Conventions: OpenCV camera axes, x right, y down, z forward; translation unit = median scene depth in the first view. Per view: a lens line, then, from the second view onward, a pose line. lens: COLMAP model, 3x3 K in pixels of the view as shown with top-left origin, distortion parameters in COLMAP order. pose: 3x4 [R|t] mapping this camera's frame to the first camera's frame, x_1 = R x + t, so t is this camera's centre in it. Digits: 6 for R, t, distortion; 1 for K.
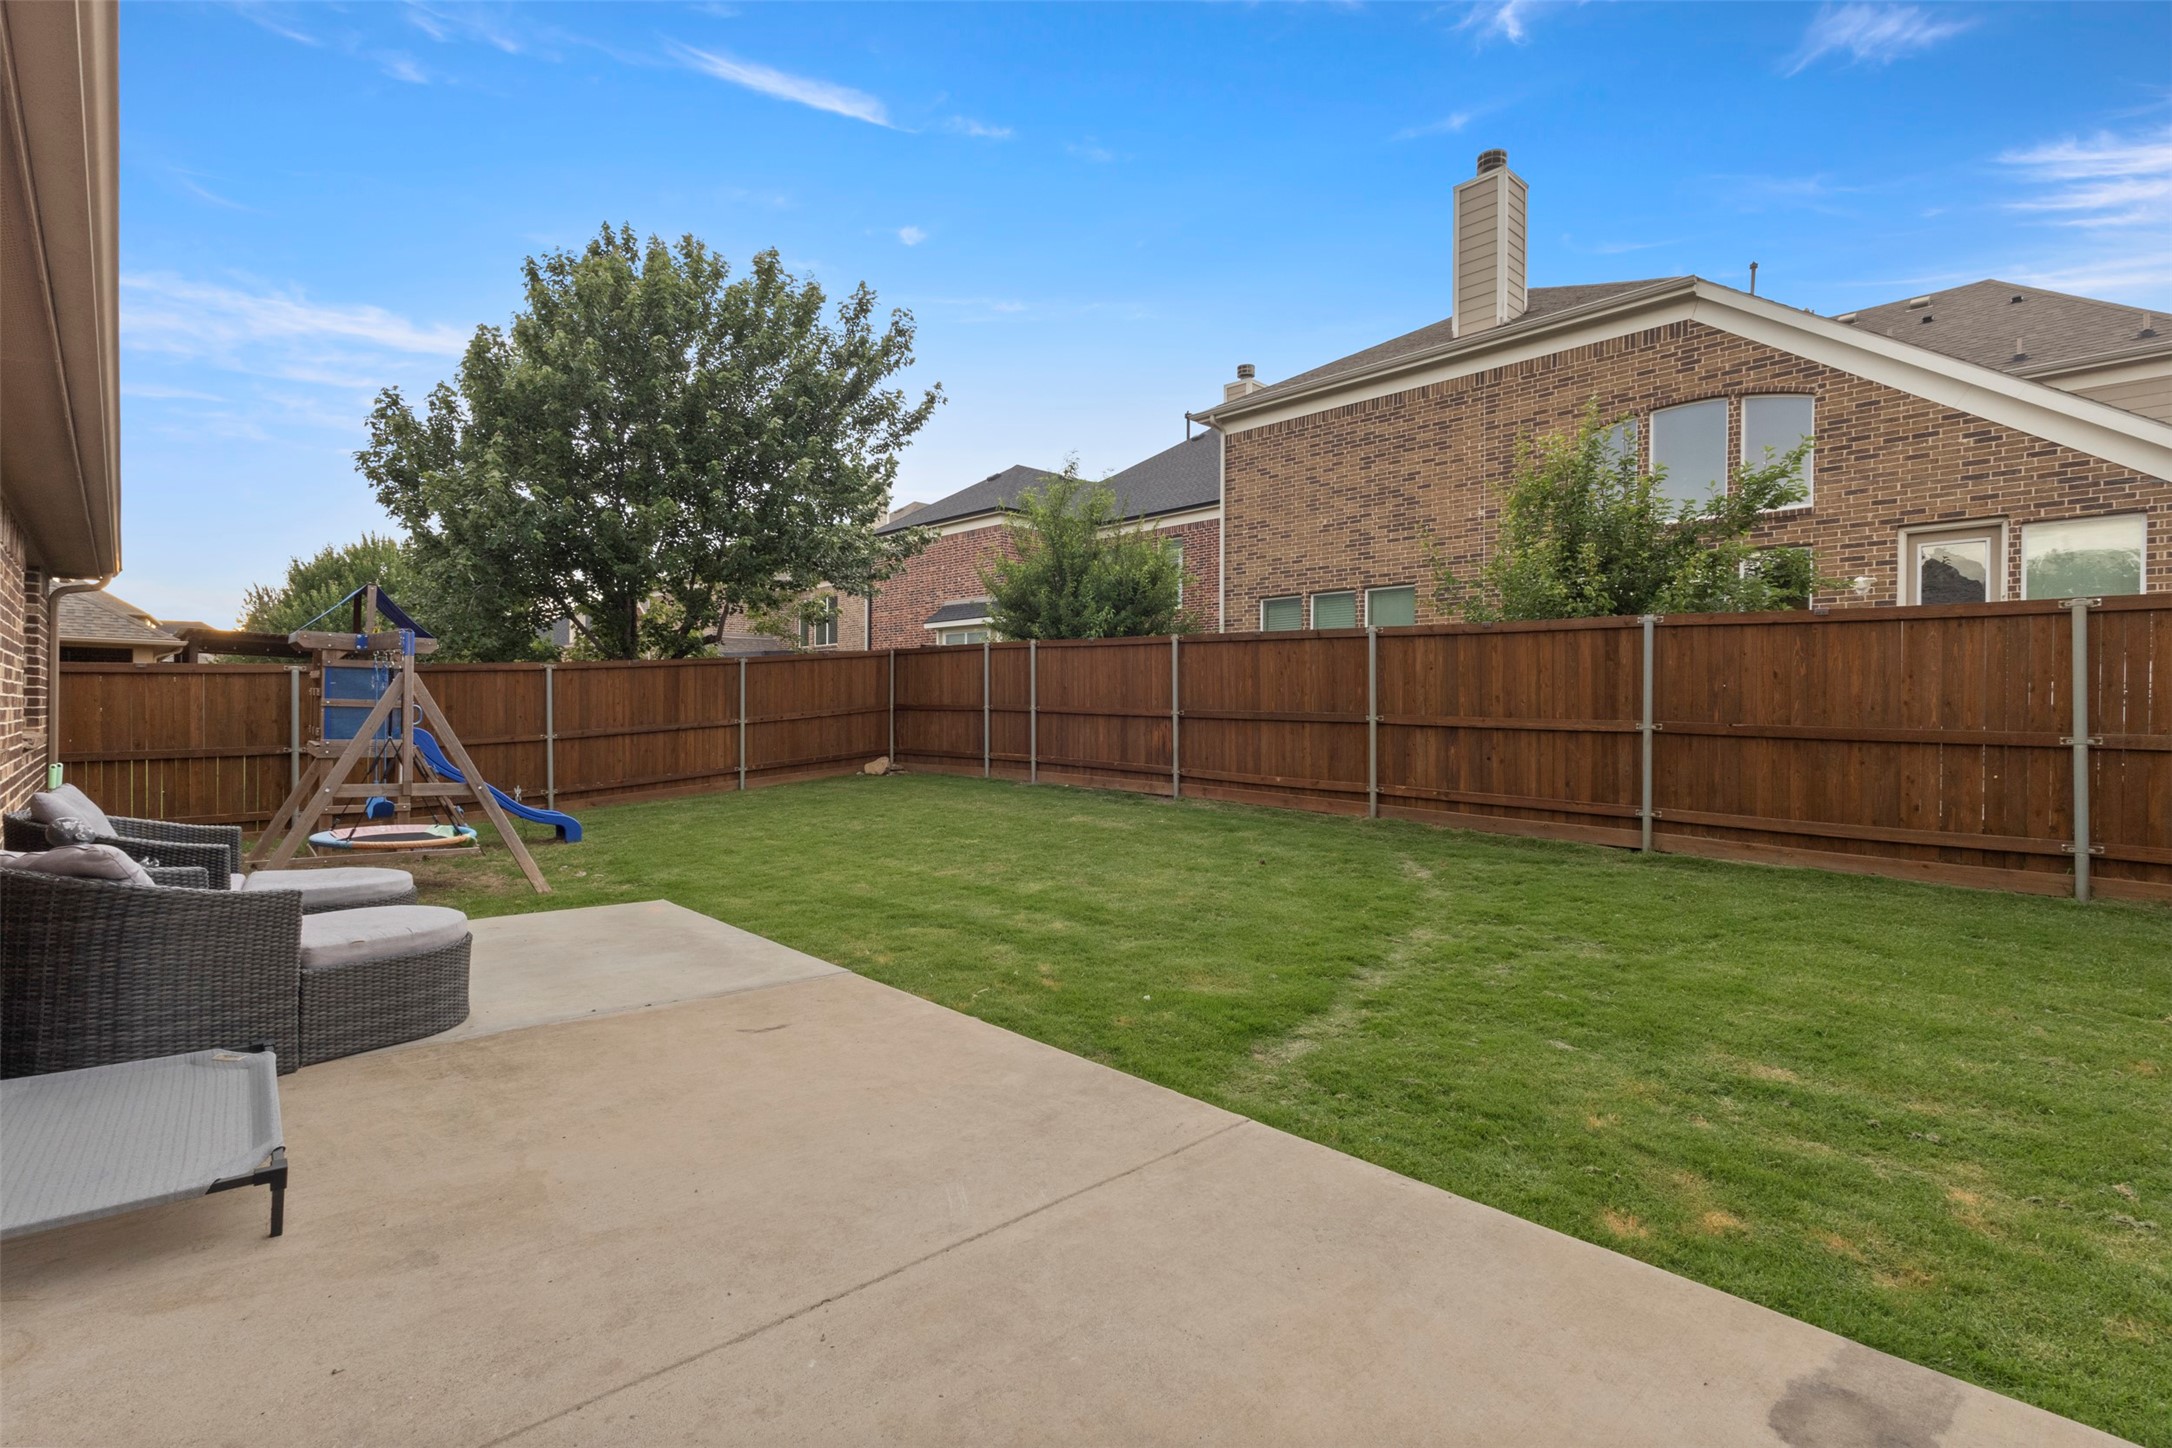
lens RADIAL K [[1005.1, 0, 1069.1], [0, 1005.1, 716.5], [0, 0, 1]] dist [-0.000317, 0.001235]
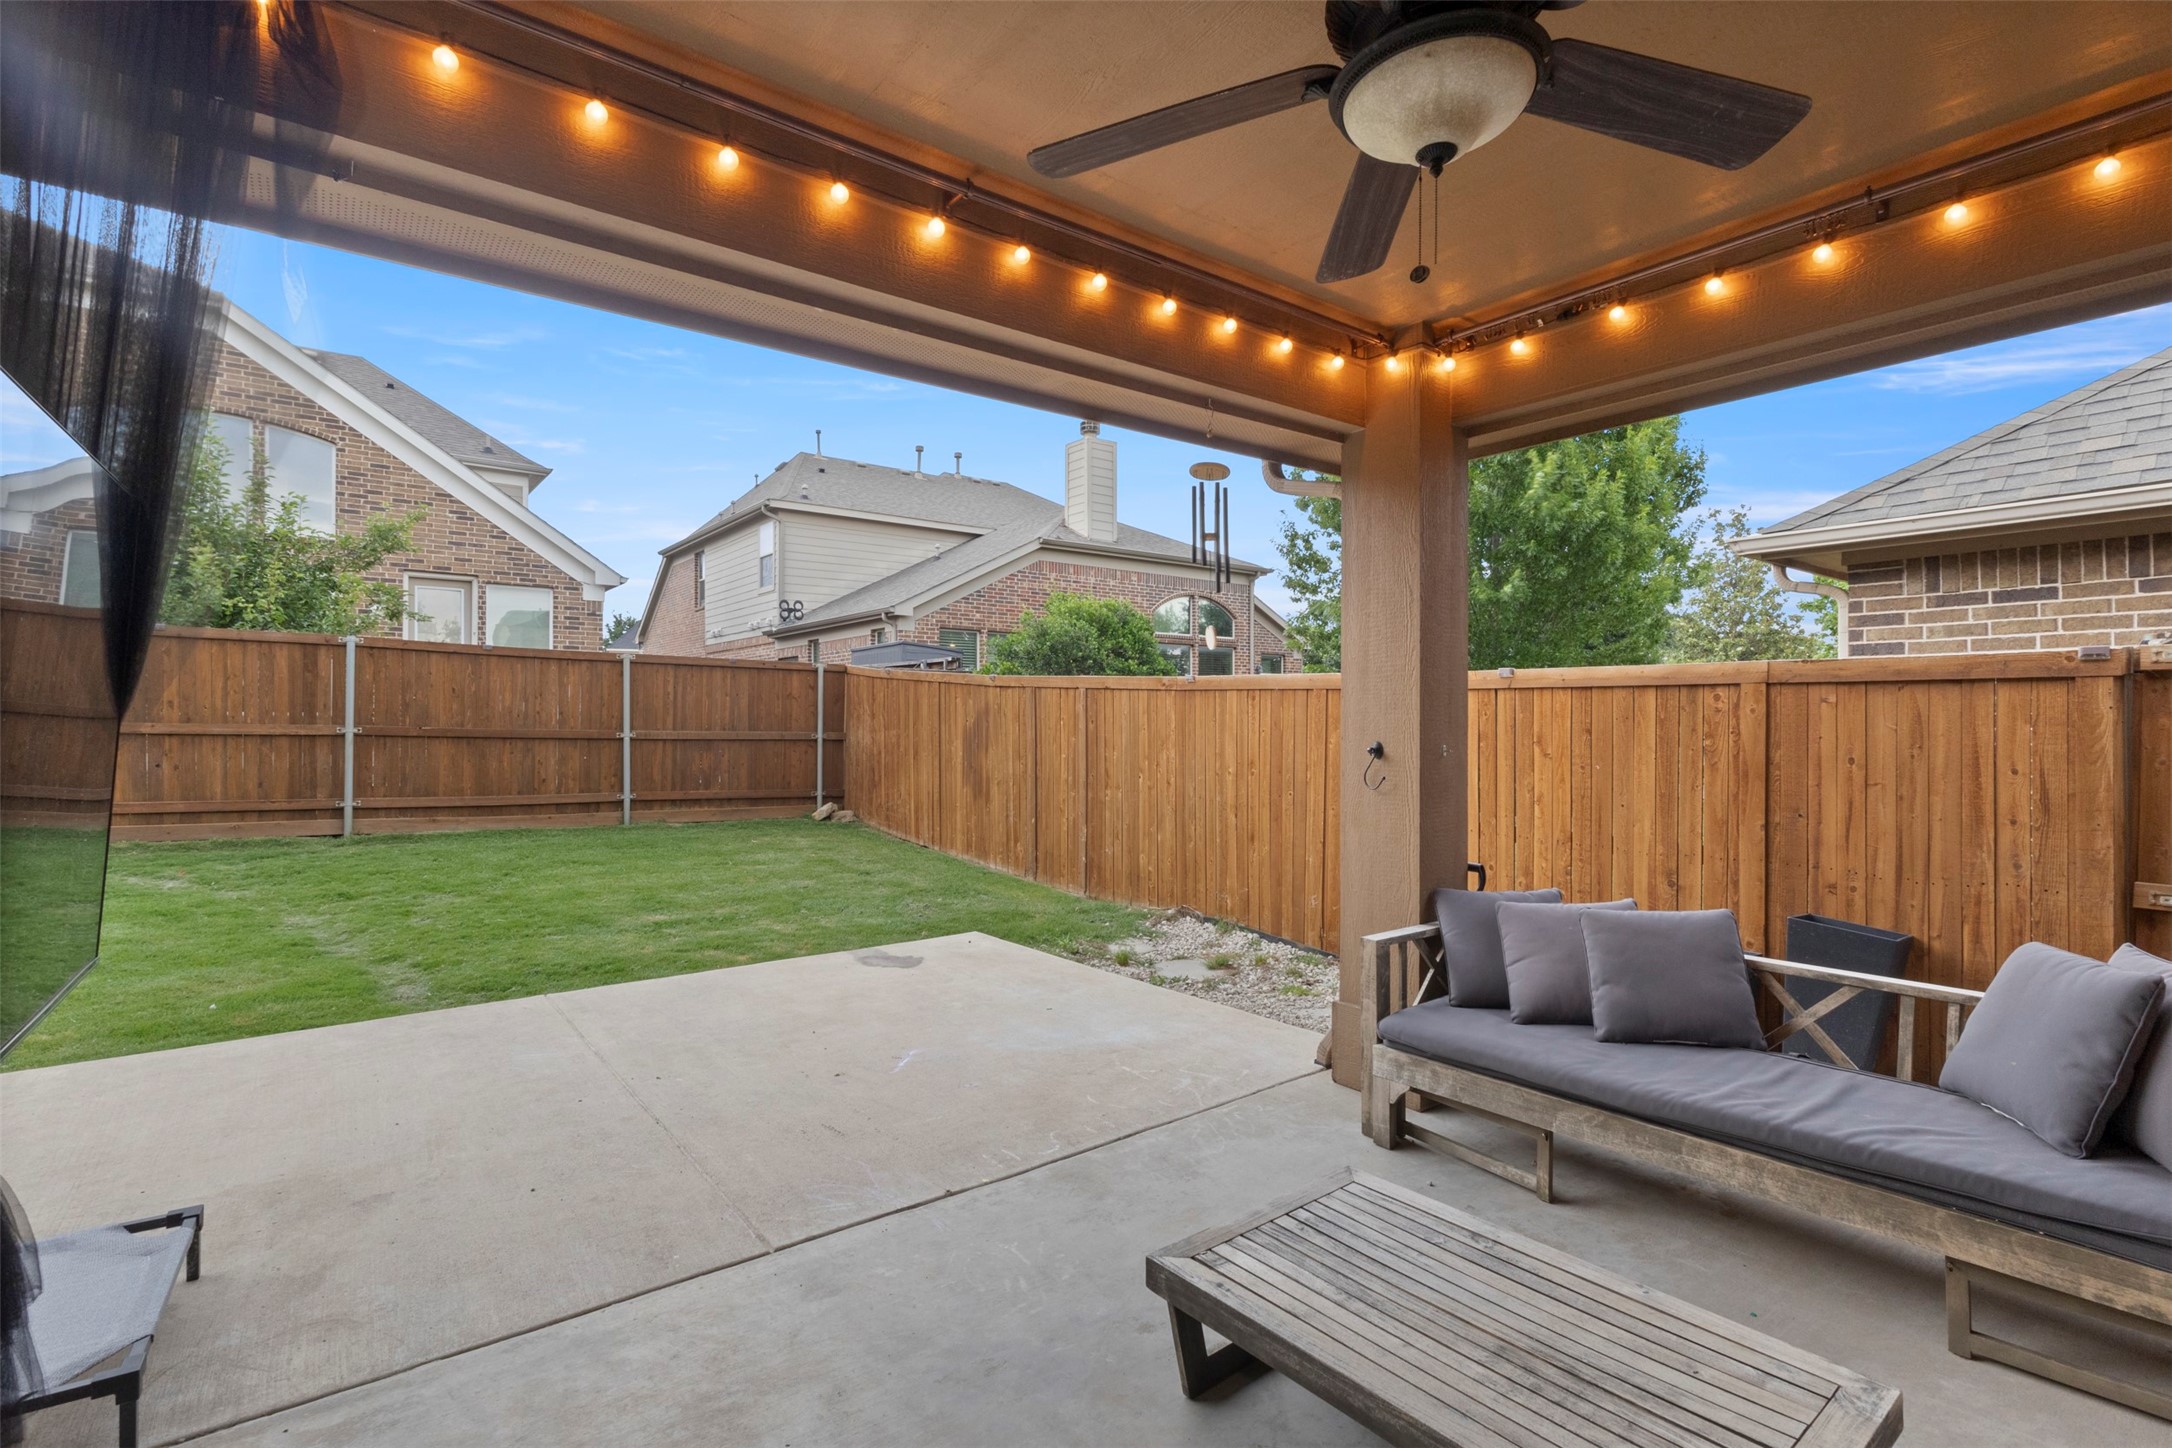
lens RADIAL K [[1005.1, 0, 1090.9], [0, 1005.1, 722.0], [0, 0, 1]] dist [-0.000317, 0.001235]
pose [[0.097390, -0.006067, 0.995228, -0.515108], [-0.000769, 0.999981, 0.006171, -0.007490], [-0.995246, -0.001366, 0.097383, 0.016383]]
